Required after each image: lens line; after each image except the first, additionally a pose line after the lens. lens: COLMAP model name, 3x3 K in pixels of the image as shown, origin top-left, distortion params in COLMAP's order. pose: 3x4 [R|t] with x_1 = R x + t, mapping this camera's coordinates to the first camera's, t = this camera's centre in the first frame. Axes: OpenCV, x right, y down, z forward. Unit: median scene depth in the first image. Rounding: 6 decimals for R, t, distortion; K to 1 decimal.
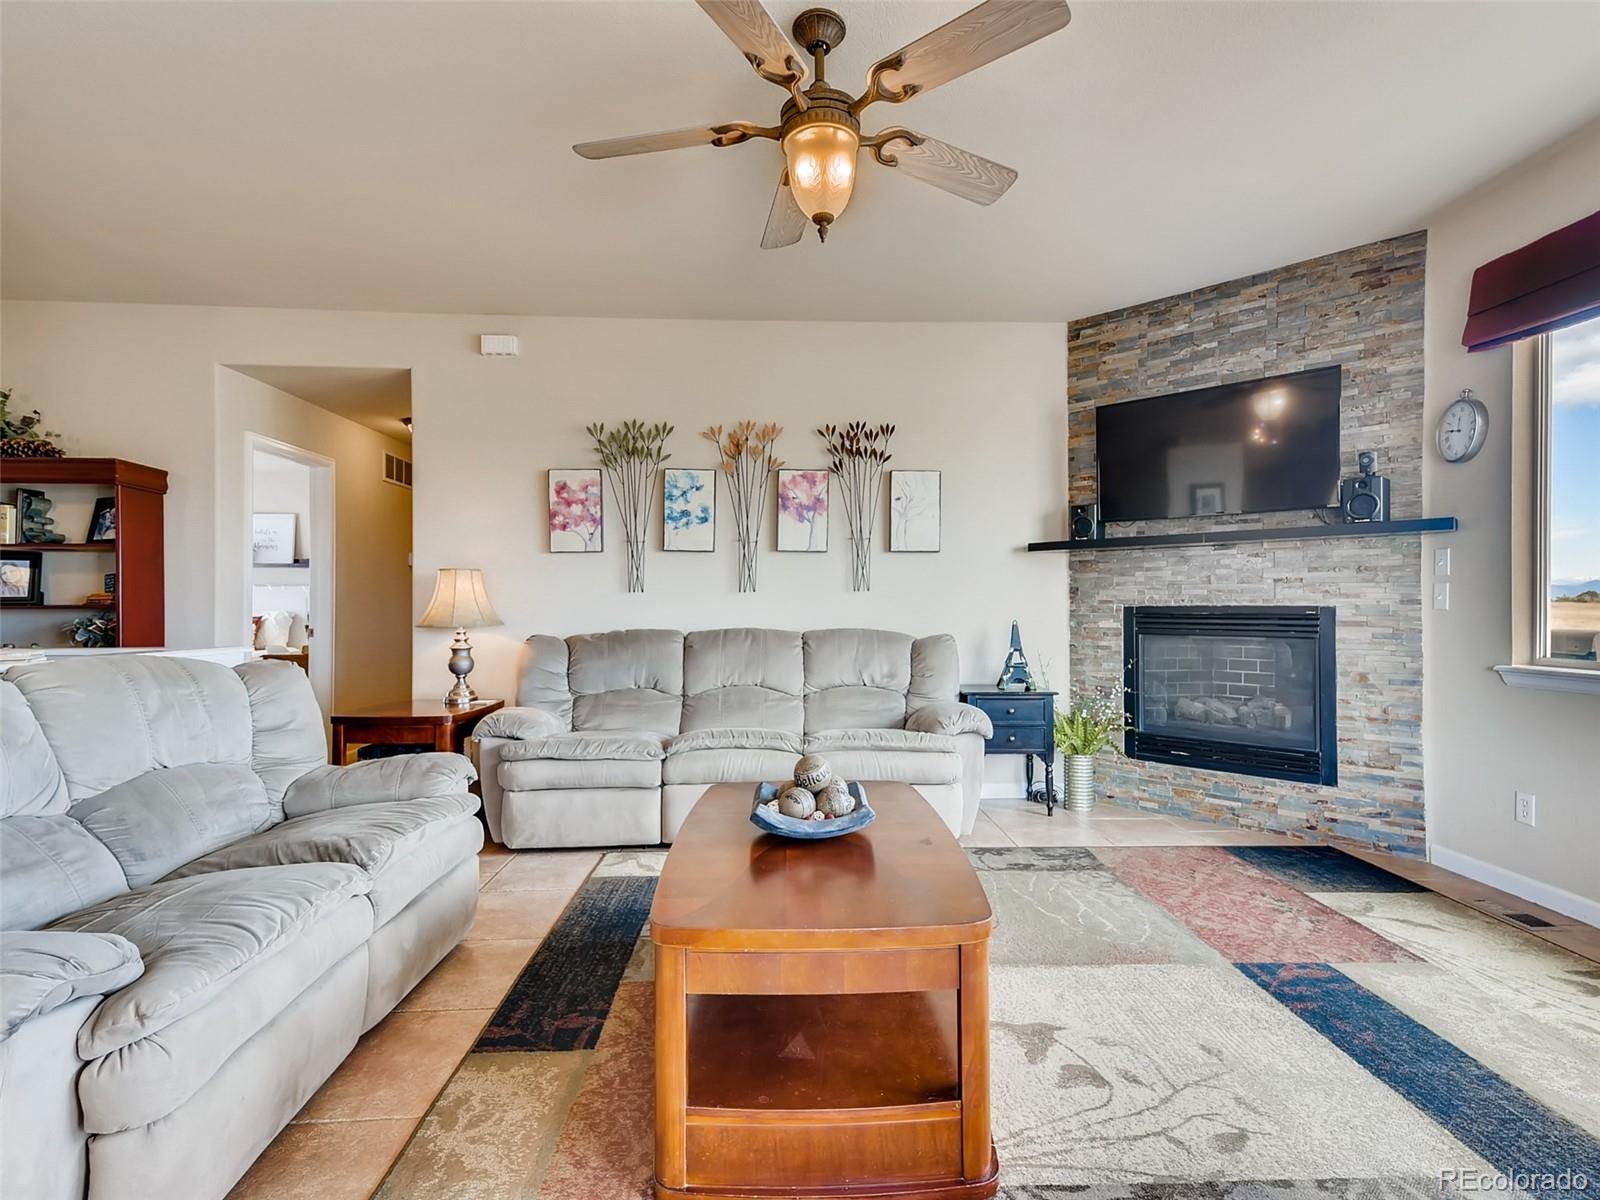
lens RADIAL K [[788.4, 0, 805.6], [0, 788.4, 600.3], [0, 0, 1]] dist [0.040481, -0.009018]
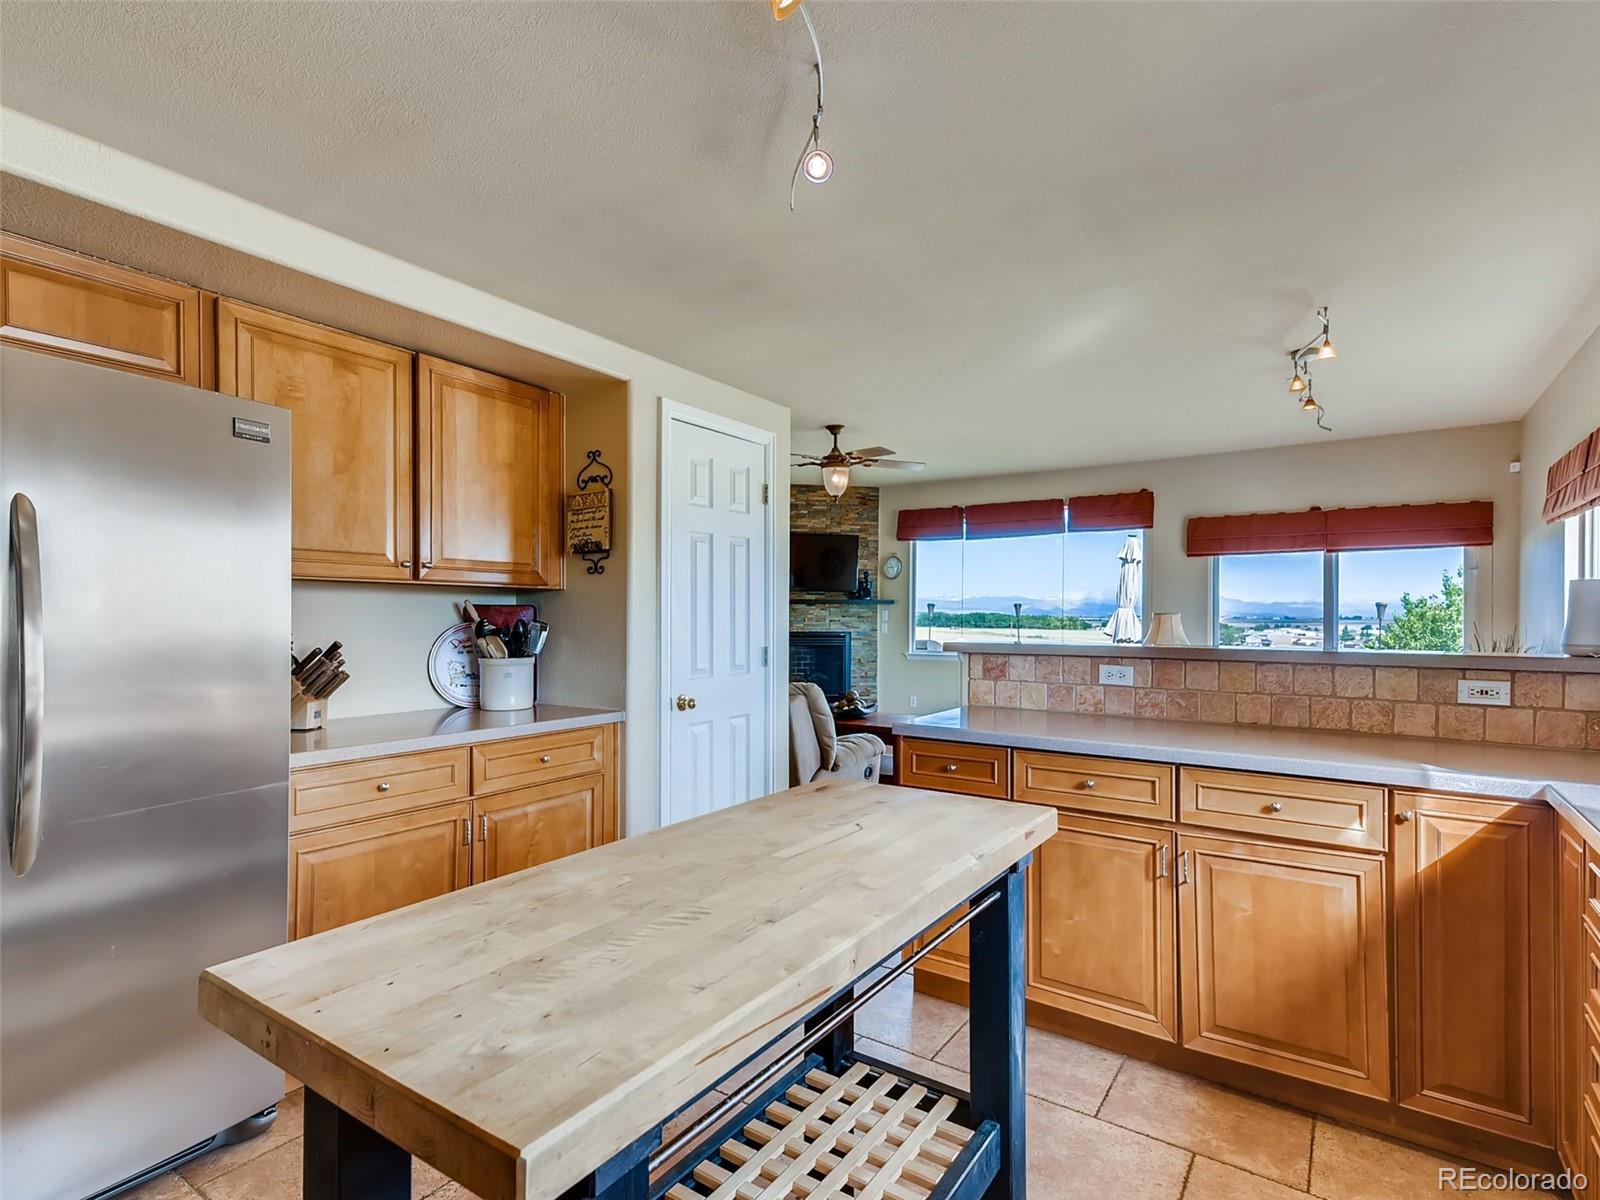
lens RADIAL K [[788.4, 0, 841.9], [0, 788.4, 620.9], [0, 0, 1]] dist [0.040481, -0.009018]
pose [[0.565809, -0.002074, 0.824534, -1.261908], [-0.009230, 0.999918, 0.008849, -0.045152], [-0.824485, -0.012618, 0.565744, -0.312669]]
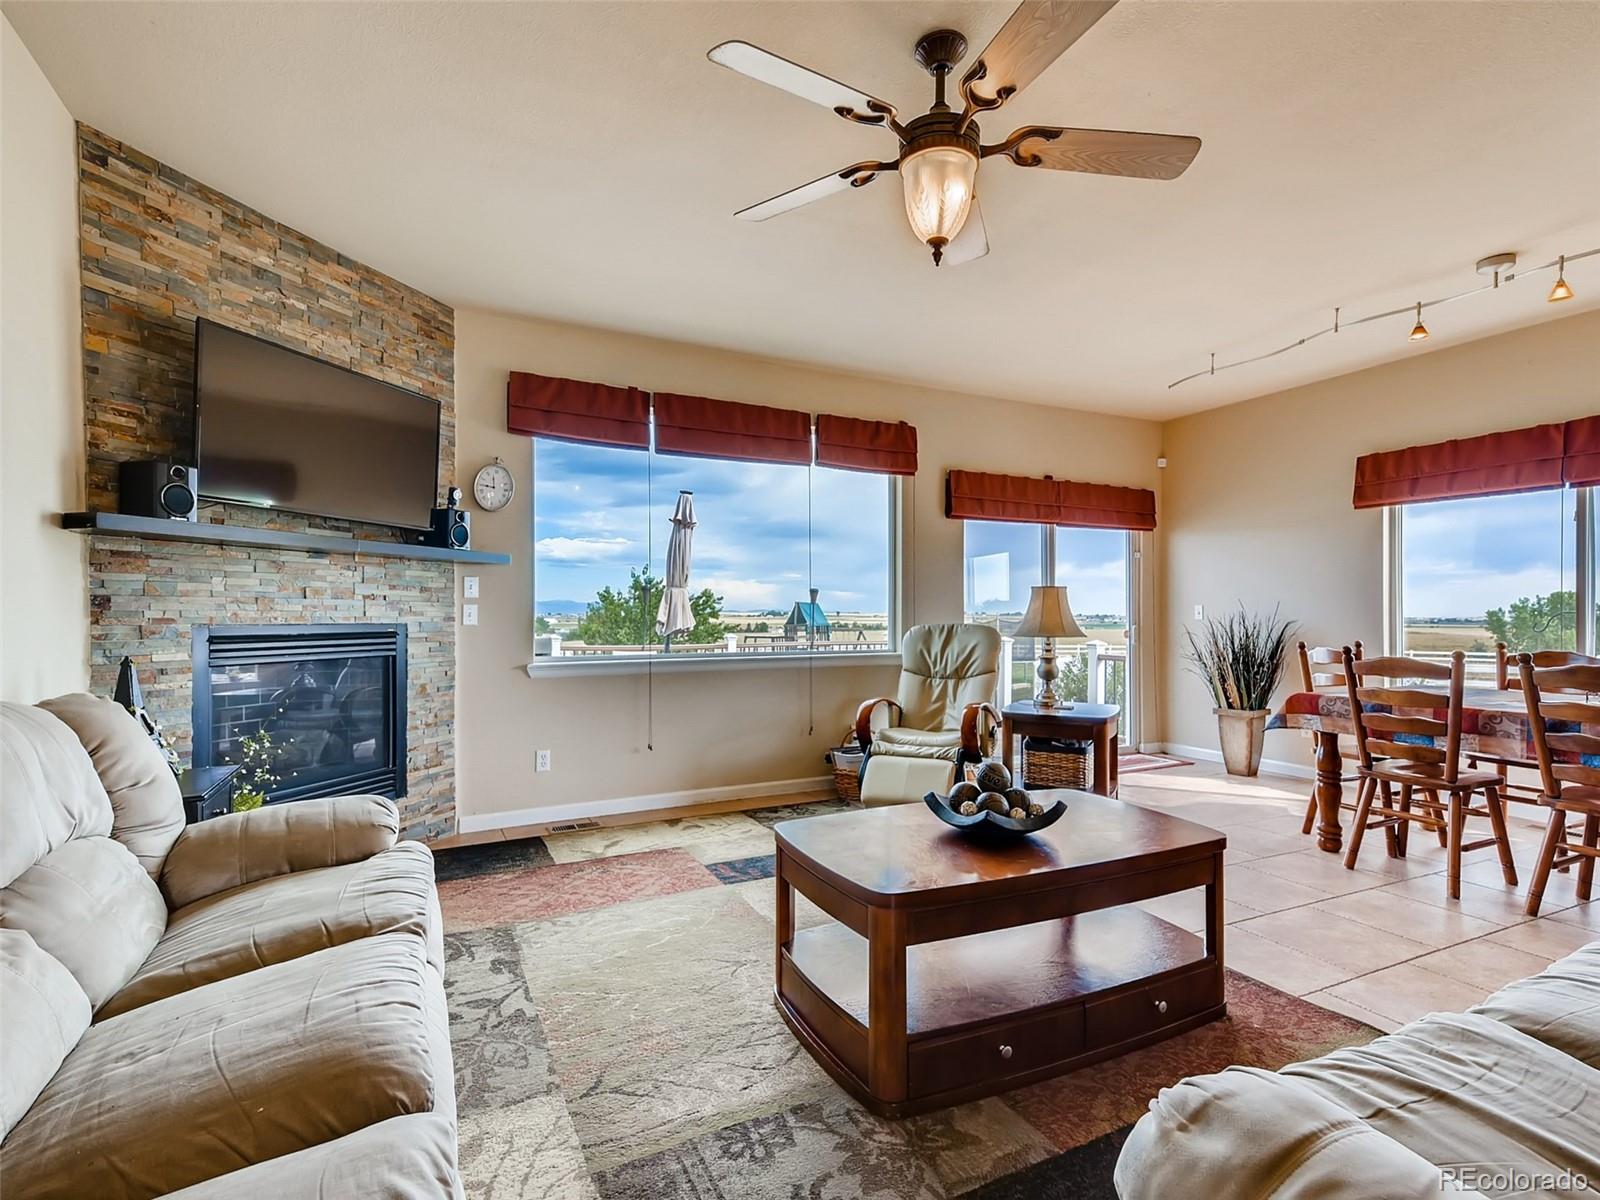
lens RADIAL K [[788.4, 0, 813.2], [0, 788.4, 617.8], [0, 0, 1]] dist [0.040481, -0.009018]
pose [[-0.417459, -0.005462, 0.908679, -0.482510], [-0.006638, 0.999974, 0.002961, -0.006617], [-0.908672, -0.004795, -0.417484, 0.908880]]
